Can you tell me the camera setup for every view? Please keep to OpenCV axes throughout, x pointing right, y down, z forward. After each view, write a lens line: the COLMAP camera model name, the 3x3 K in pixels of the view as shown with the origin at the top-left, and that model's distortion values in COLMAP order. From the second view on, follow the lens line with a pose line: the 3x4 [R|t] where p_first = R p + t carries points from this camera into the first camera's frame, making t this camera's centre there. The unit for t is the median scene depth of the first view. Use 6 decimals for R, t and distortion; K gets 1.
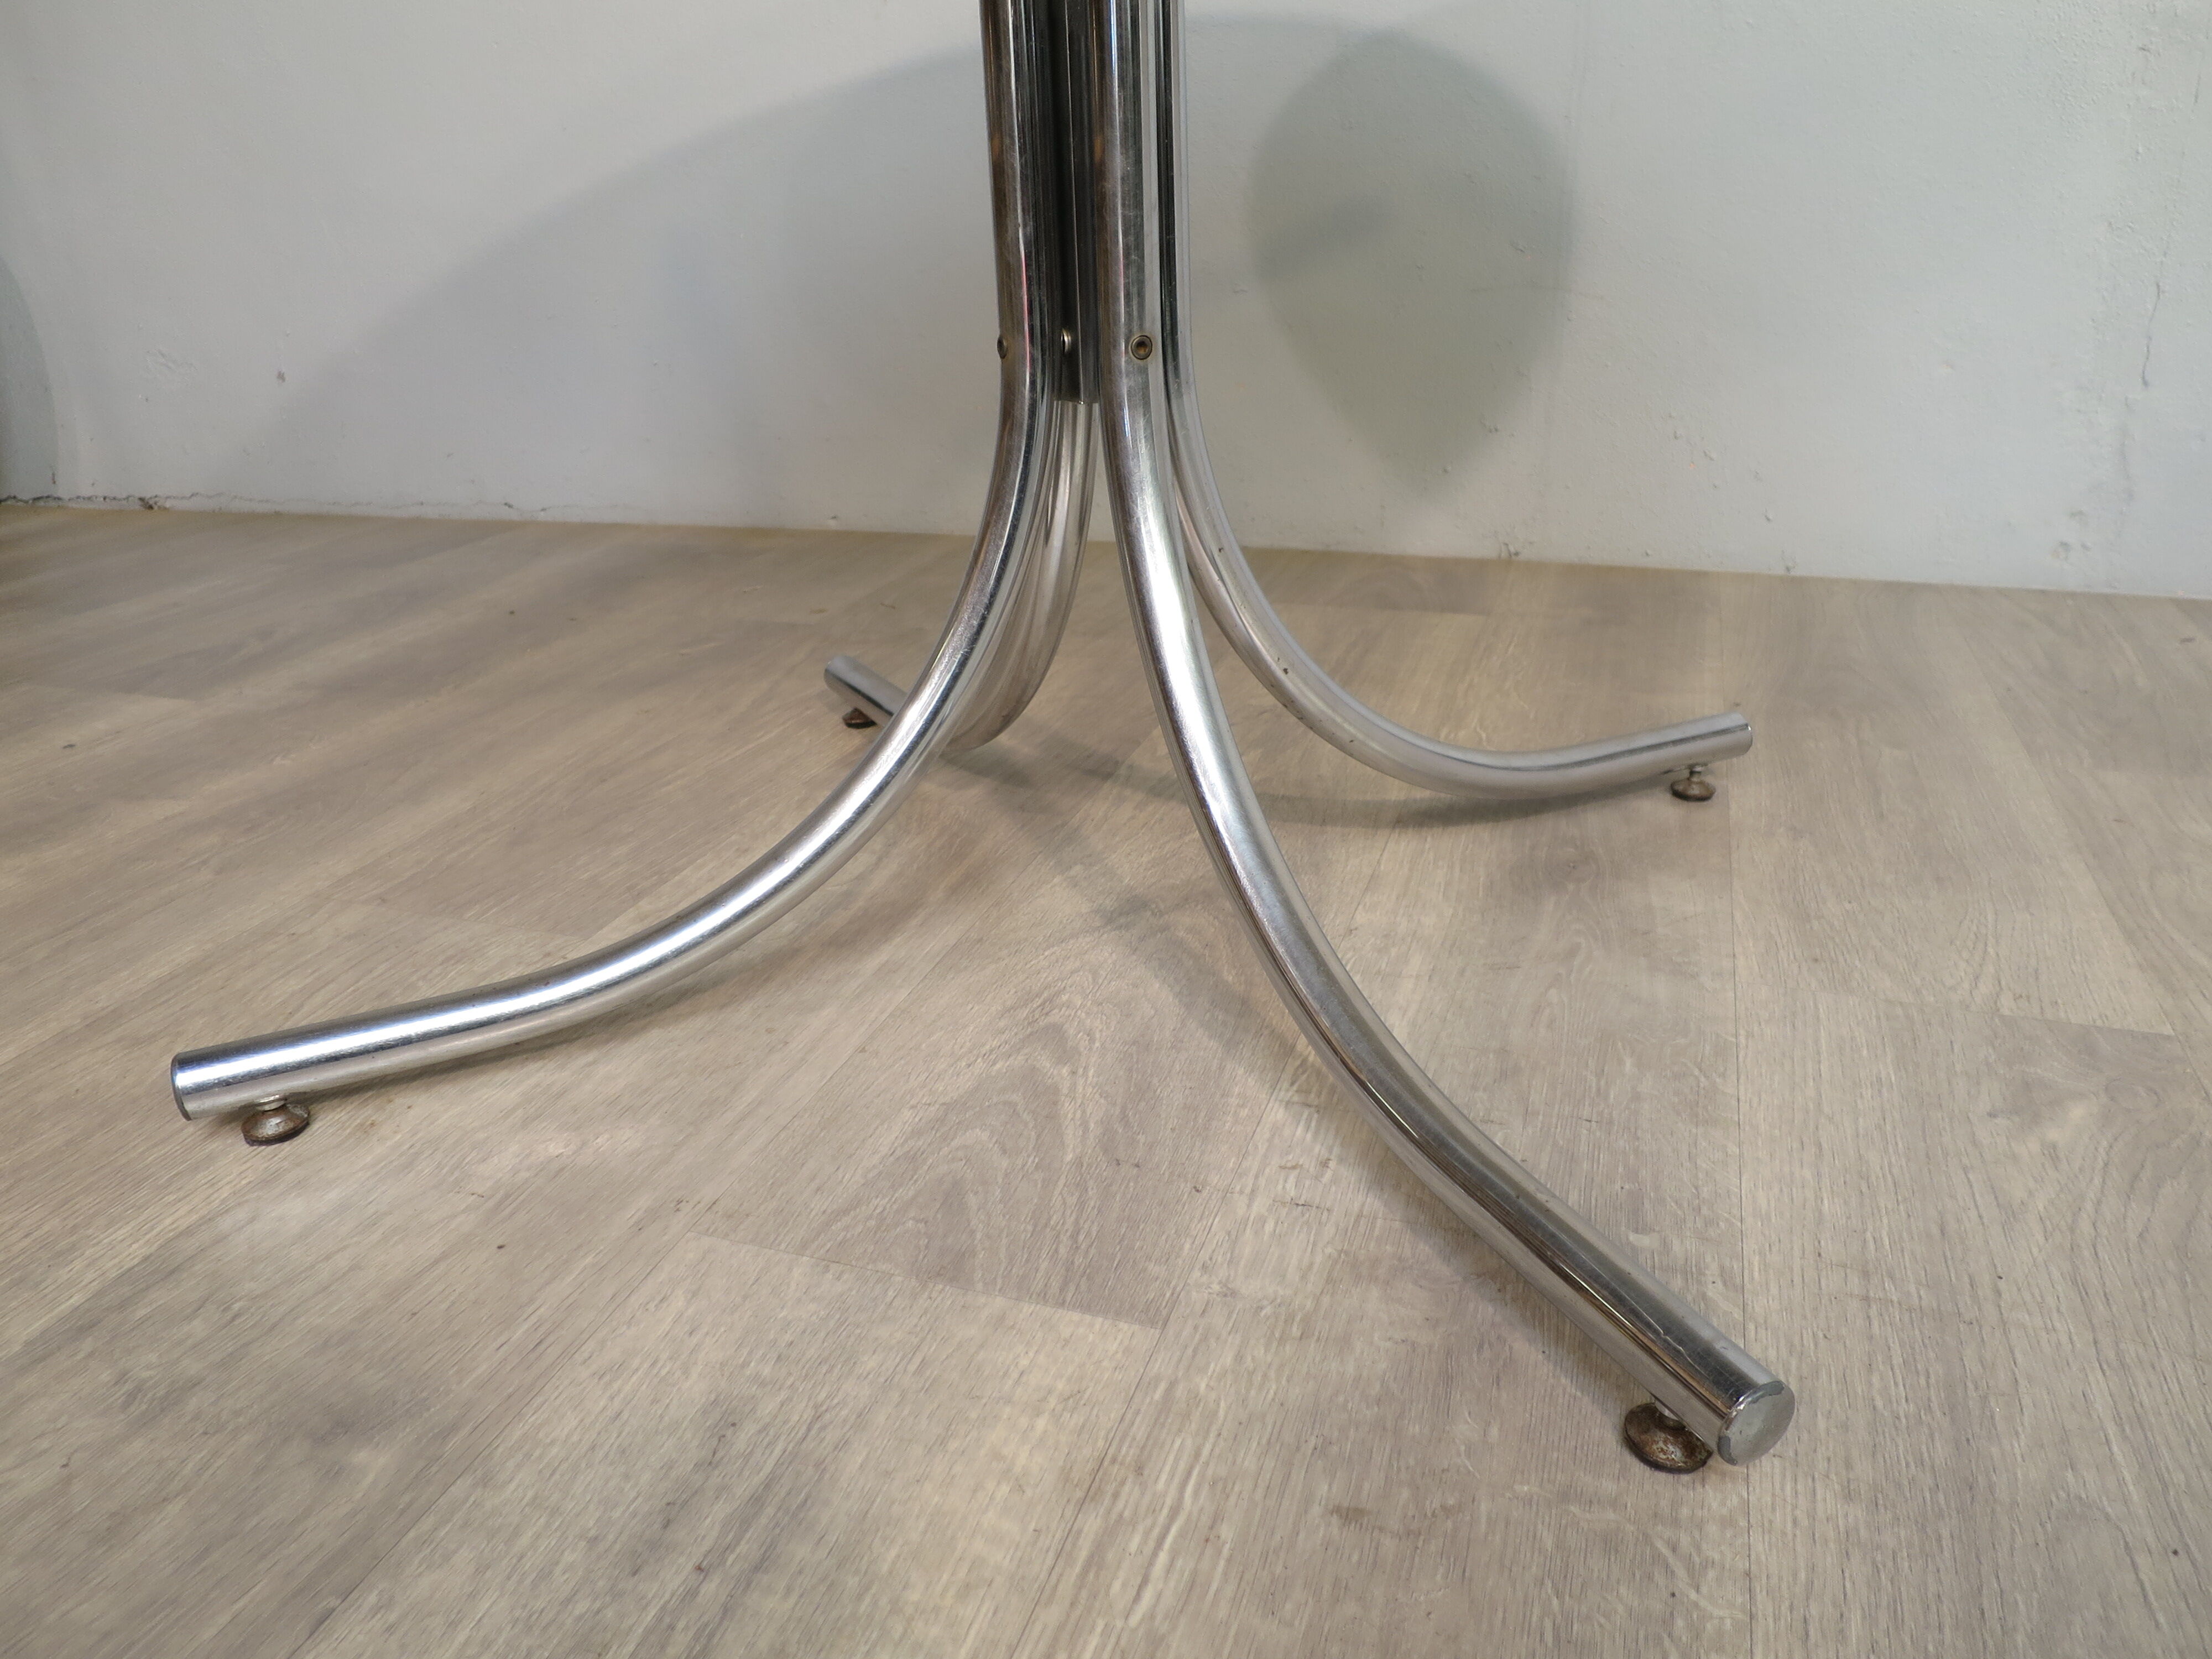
lens RADIAL K [[1589.1, 0, 1119.7], [0, 1589.1, 837.0], [0, 0, 1]] dist [-0.049414, 0.016271]
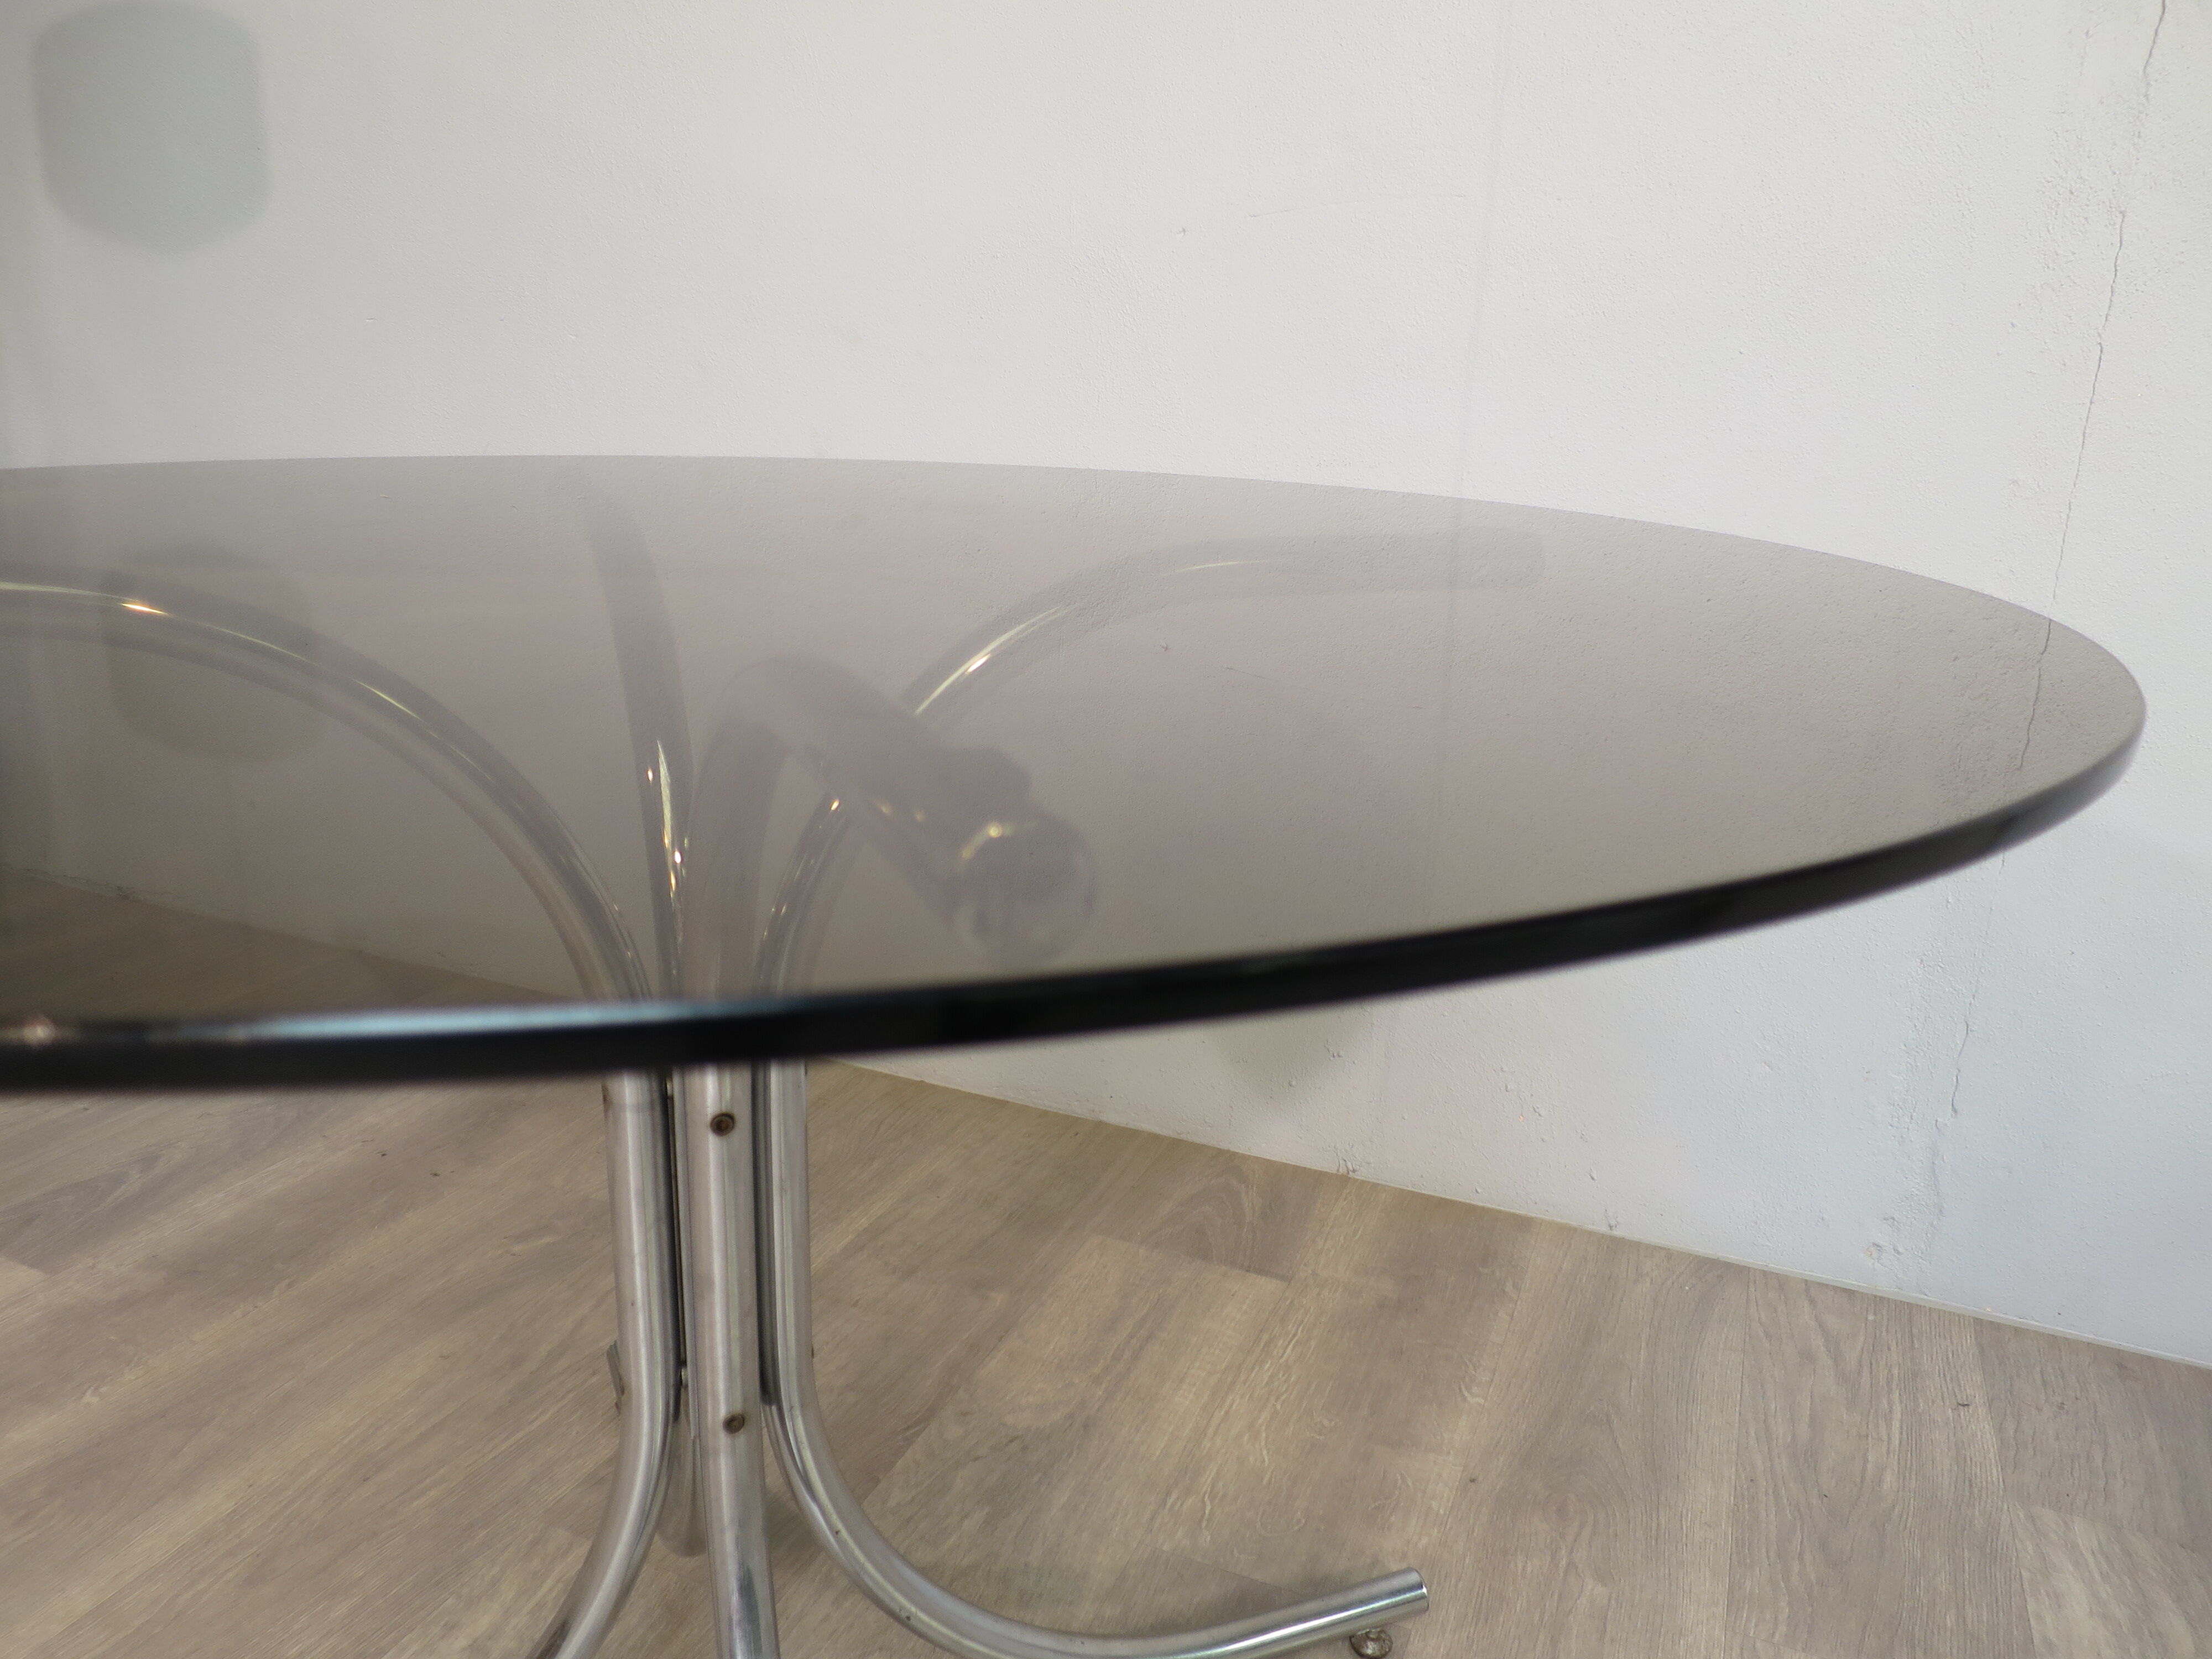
lens RADIAL K [[1589.1, 0, 1119.6], [0, 1589.1, 846.3], [0, 0, 1]] dist [-0.049414, 0.016271]
pose [[0.995485, 0.084196, -0.043824, 0.260985], [-0.088494, 0.990233, -0.107737, -0.541919], [0.034325, 0.111129, 0.993213, -0.098662]]
